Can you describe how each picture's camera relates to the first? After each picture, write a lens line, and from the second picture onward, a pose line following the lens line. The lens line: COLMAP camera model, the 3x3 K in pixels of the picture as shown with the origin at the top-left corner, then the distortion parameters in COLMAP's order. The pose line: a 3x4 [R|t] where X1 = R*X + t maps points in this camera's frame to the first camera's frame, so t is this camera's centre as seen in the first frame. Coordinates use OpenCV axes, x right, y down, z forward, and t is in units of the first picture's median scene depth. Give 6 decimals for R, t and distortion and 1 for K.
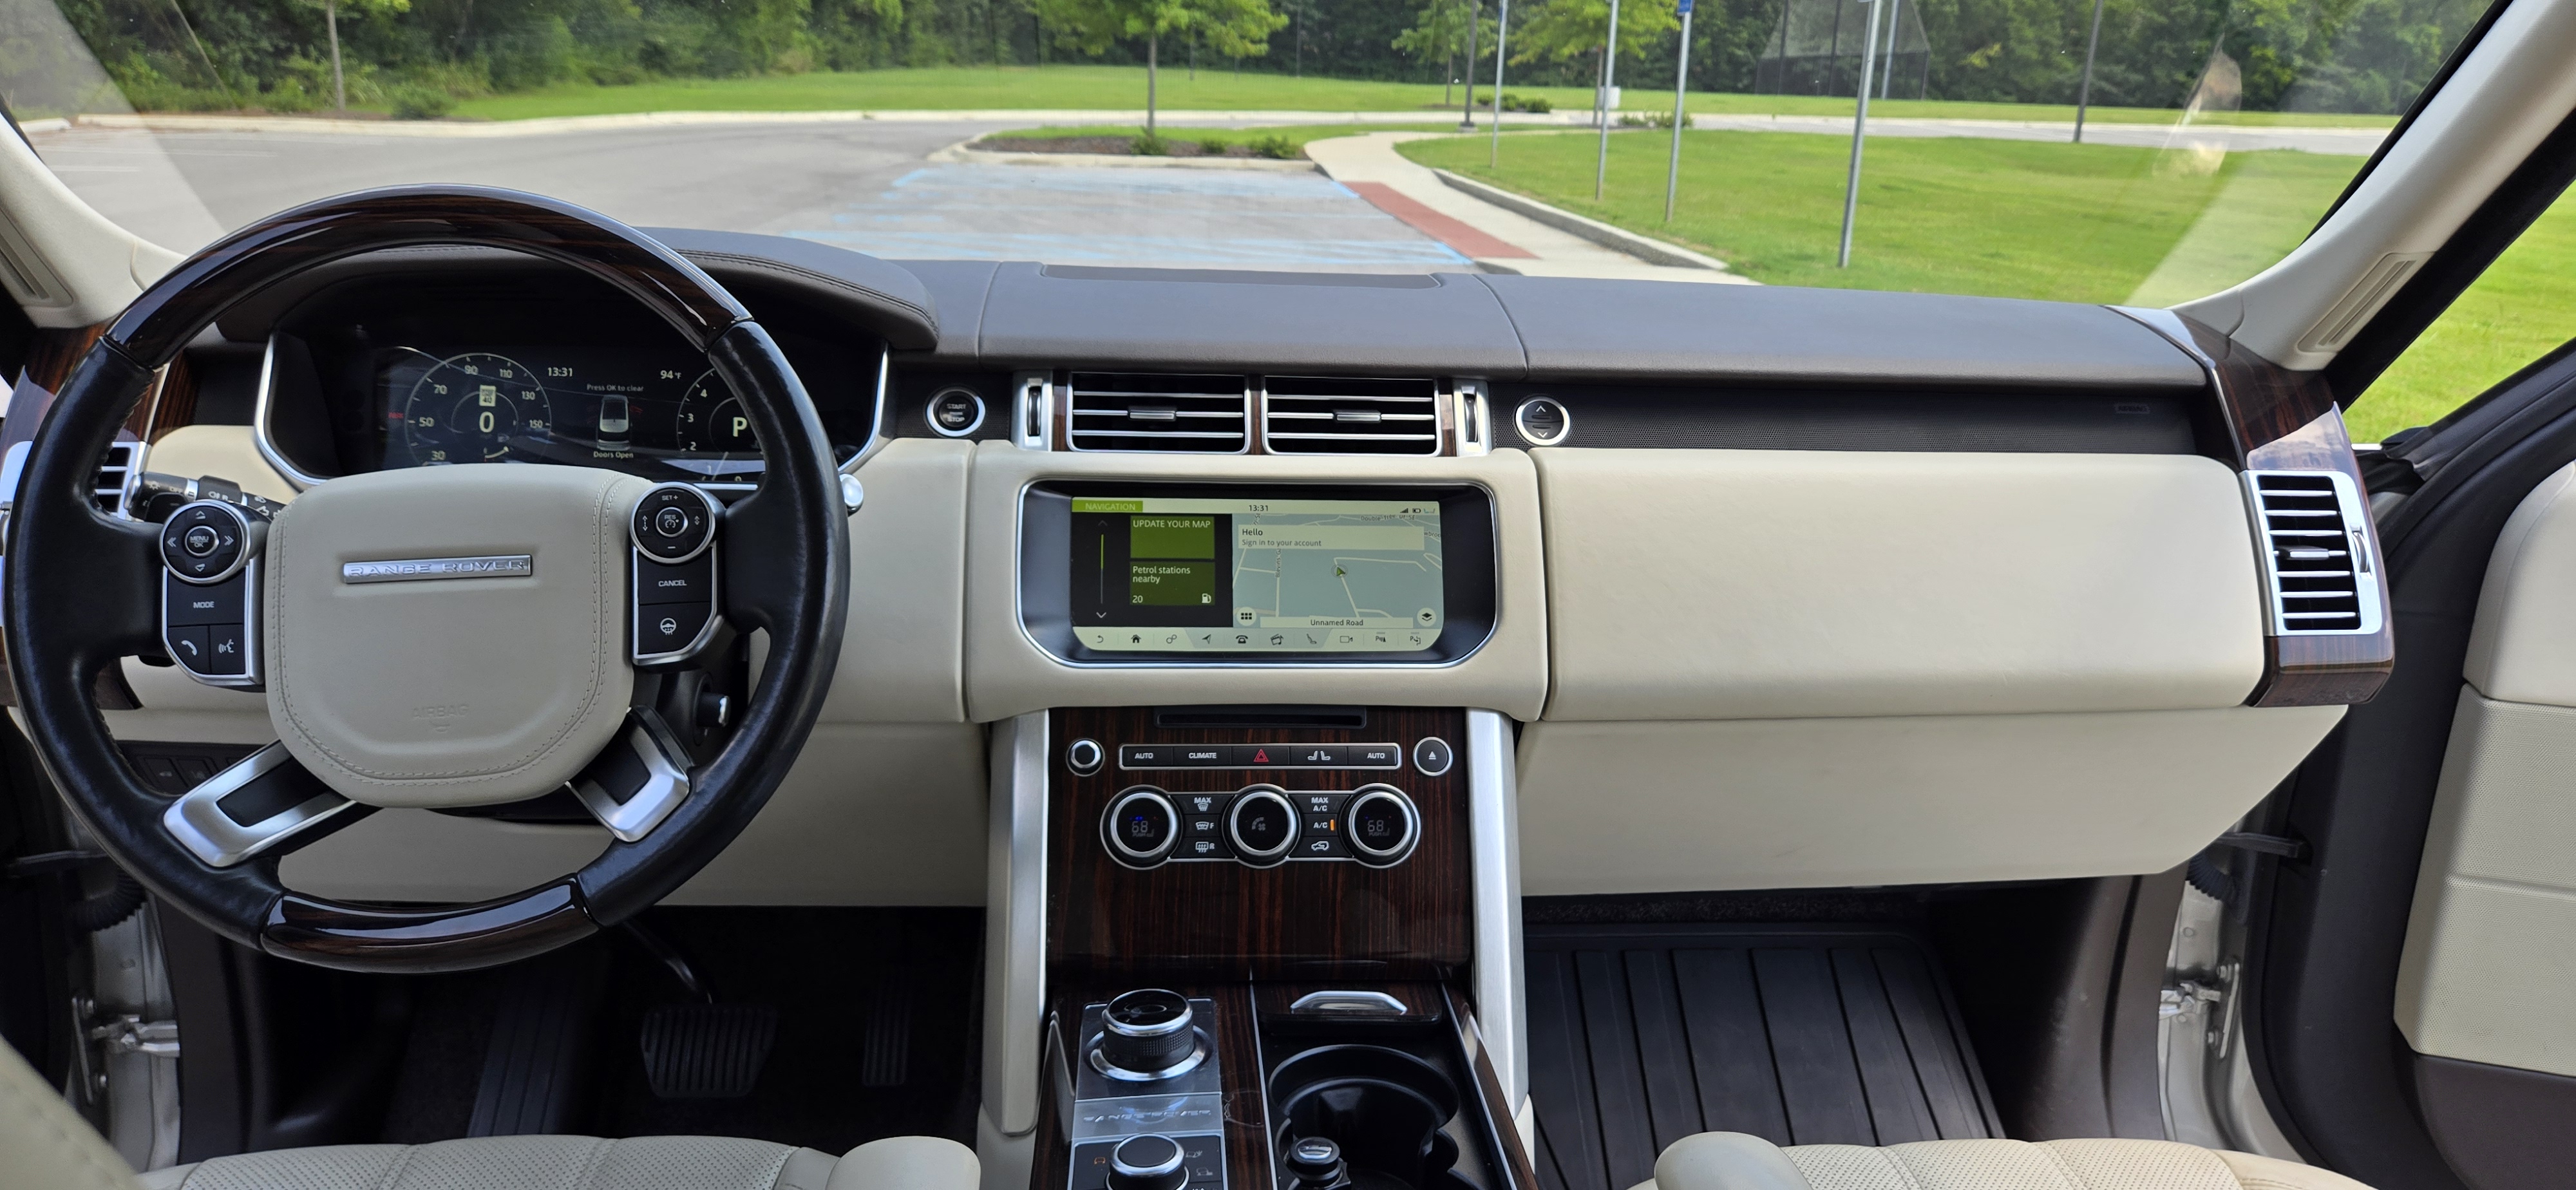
lens RADIAL K [[1714.4, 0, 1320.1], [0, 1714.4, 596.6], [0, 0, 1]] dist [0.062952, -0.063317]
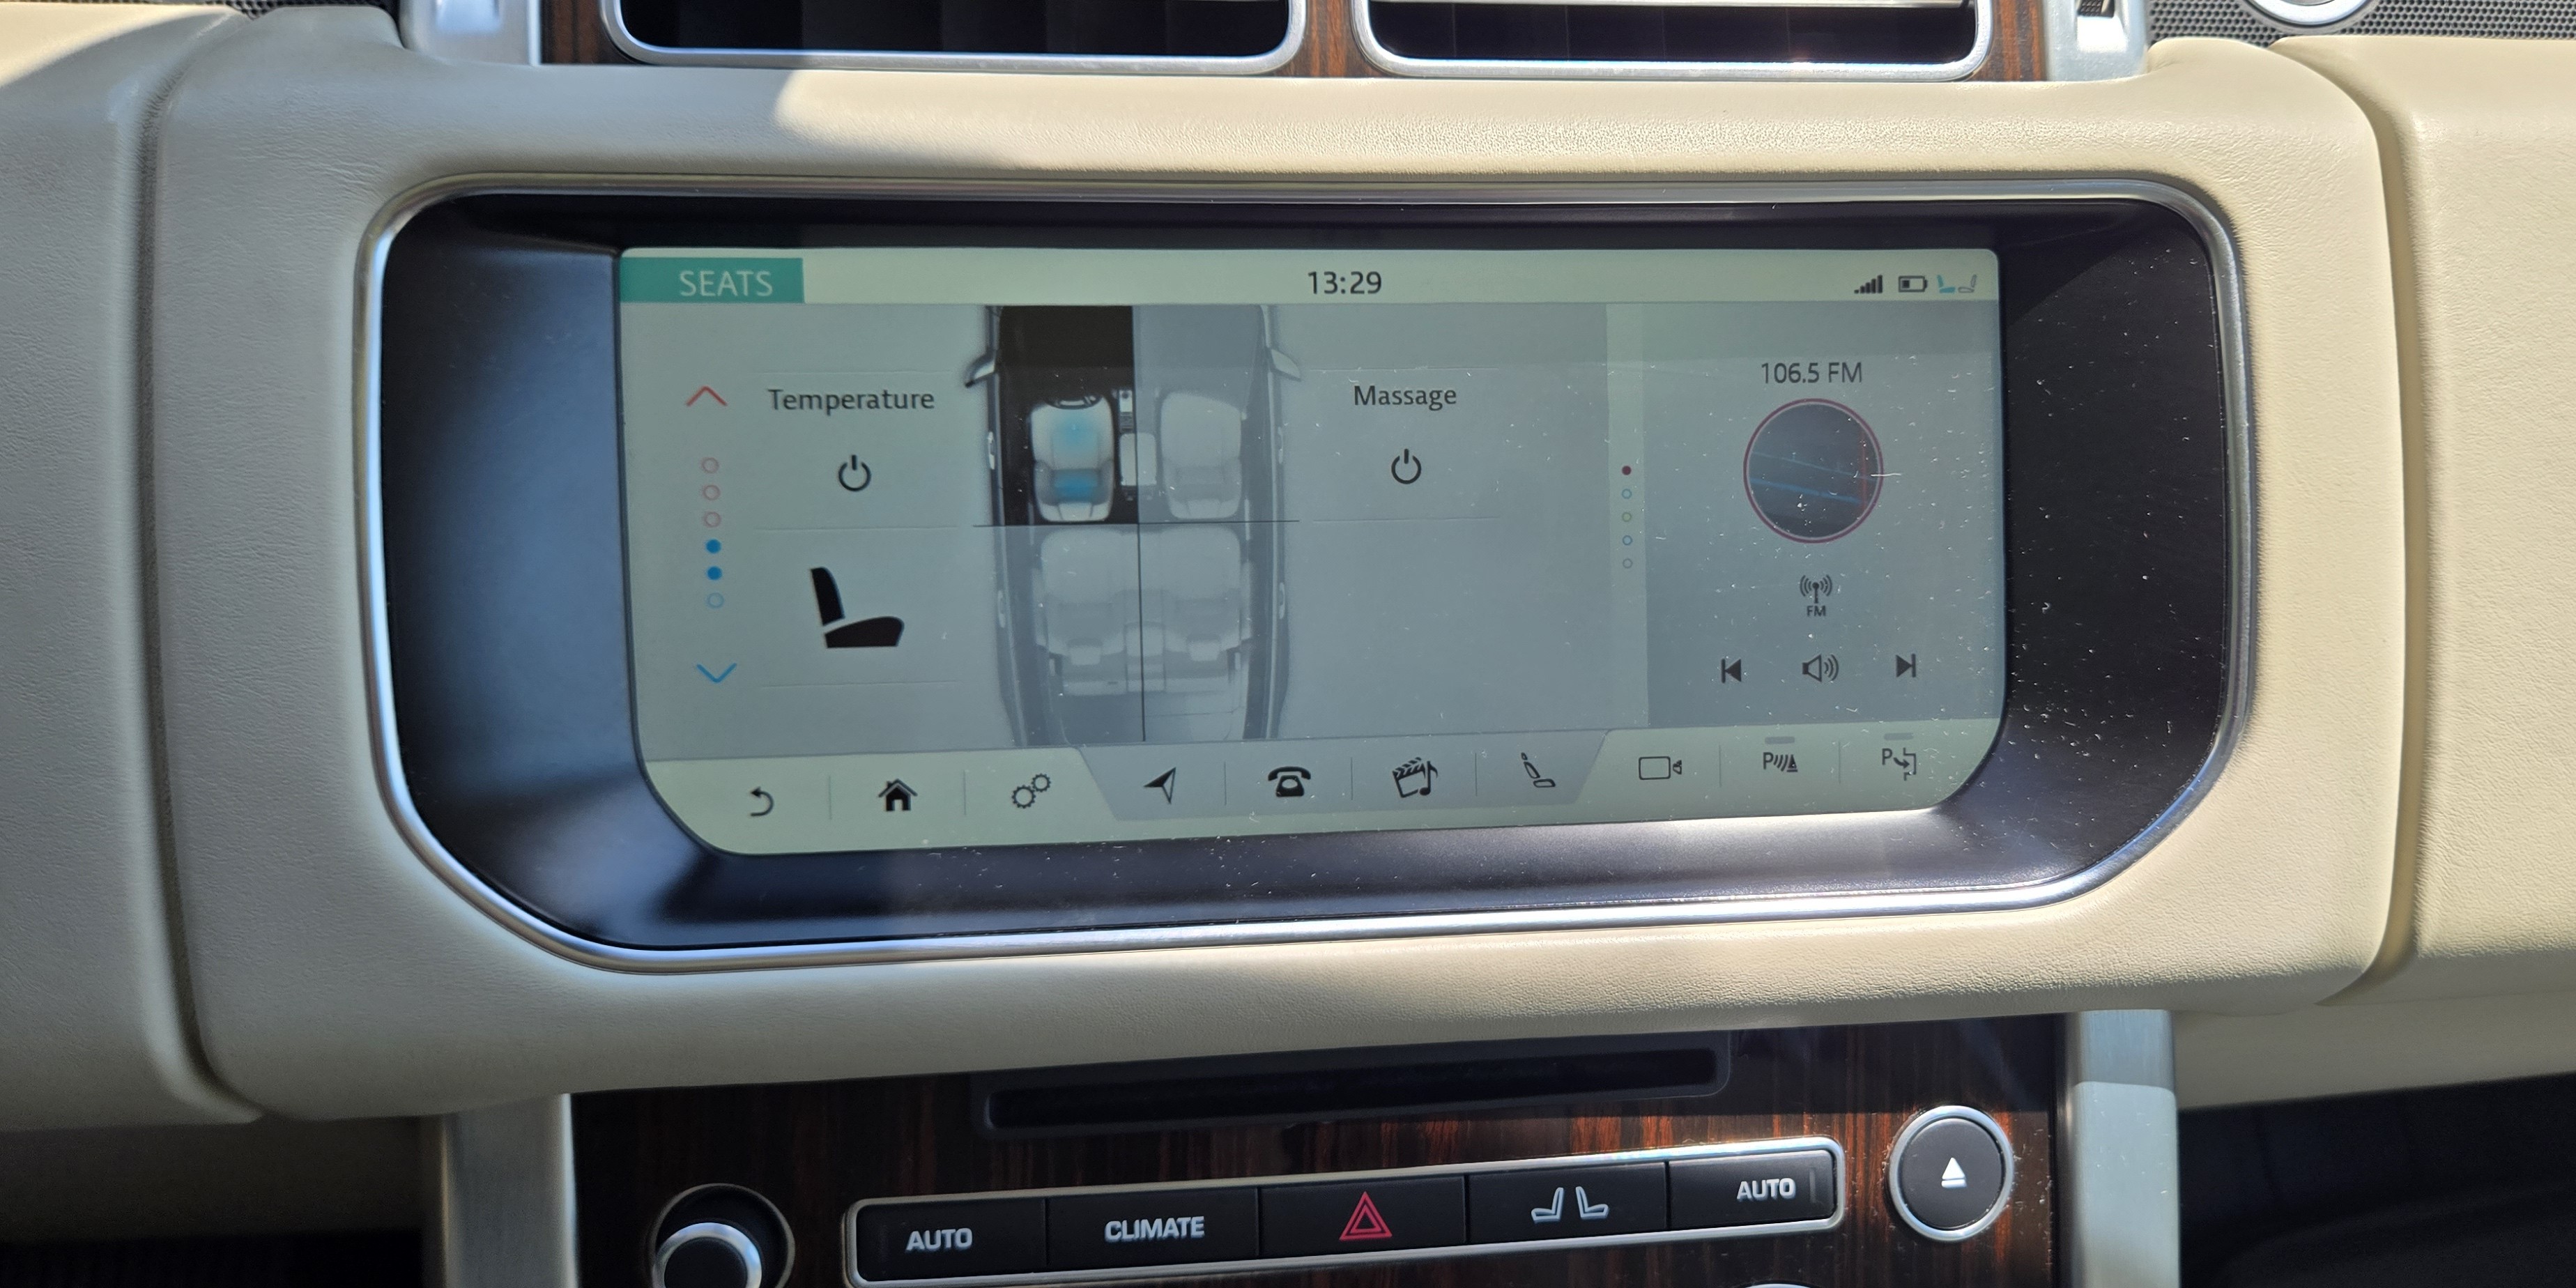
lens RADIAL K [[1683.4, 0, 1288.0], [0, 1683.4, 644.0], [0, 0, 1]] dist [-0.000338, -0.000035]
pose [[0.999884, -0.007875, 0.013076, -0.049279], [0.004345, 0.968048, 0.250726, -0.065012], [-0.014632, -0.250640, 0.967970, 0.752744]]
